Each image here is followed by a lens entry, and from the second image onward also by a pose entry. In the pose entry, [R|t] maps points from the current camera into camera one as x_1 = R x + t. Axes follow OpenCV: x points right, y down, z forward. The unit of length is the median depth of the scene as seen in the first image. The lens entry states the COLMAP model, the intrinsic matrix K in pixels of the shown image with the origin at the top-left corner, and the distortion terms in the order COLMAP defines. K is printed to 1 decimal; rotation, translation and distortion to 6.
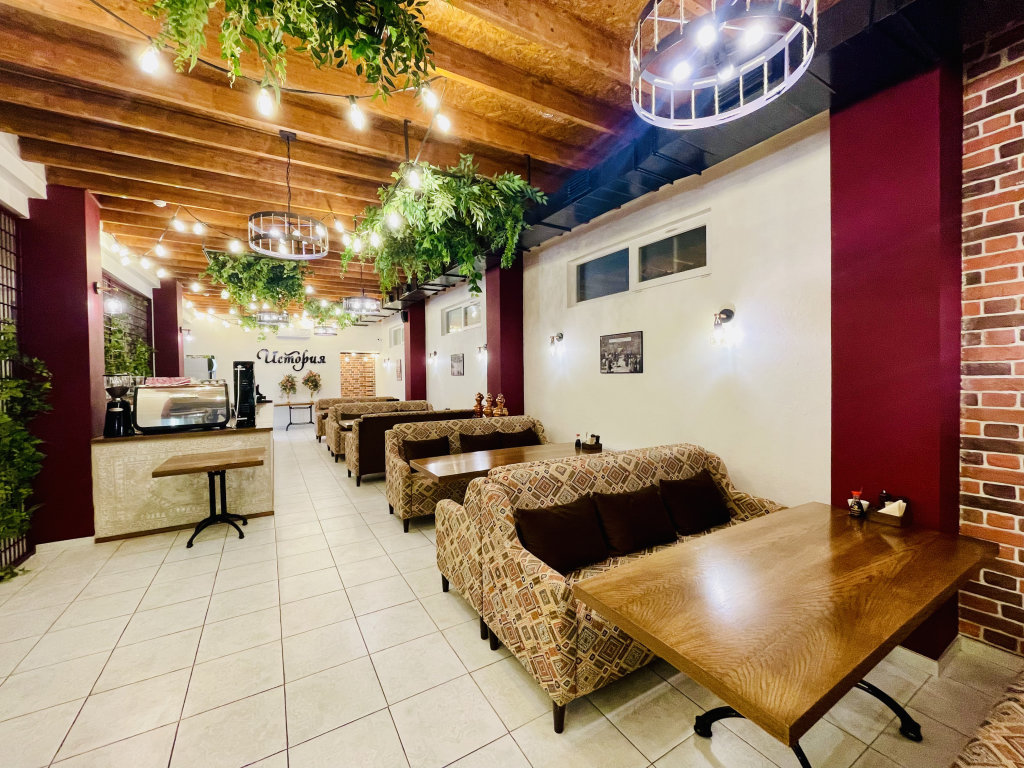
lens RADIAL K [[413.4, 0, 514.2], [0, 413.4, 381.5], [0, 0, 1]] dist [0.000813, 0.000667]
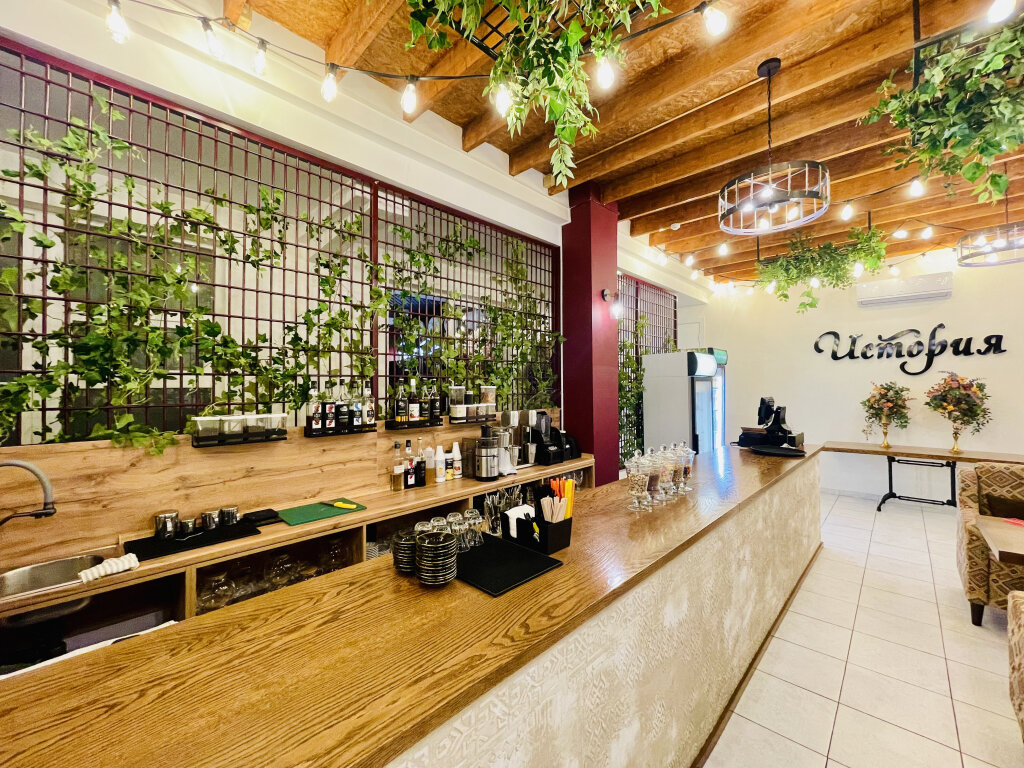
lens RADIAL K [[413.4, 0, 514.2], [0, 413.4, 381.5], [0, 0, 1]] dist [0.000813, 0.000667]
pose [[0.275945, -0.007916, -0.961141, -0.227032], [-0.015089, 0.999807, -0.012566, -0.007127], [0.961055, 0.017970, 0.275772, 0.487994]]
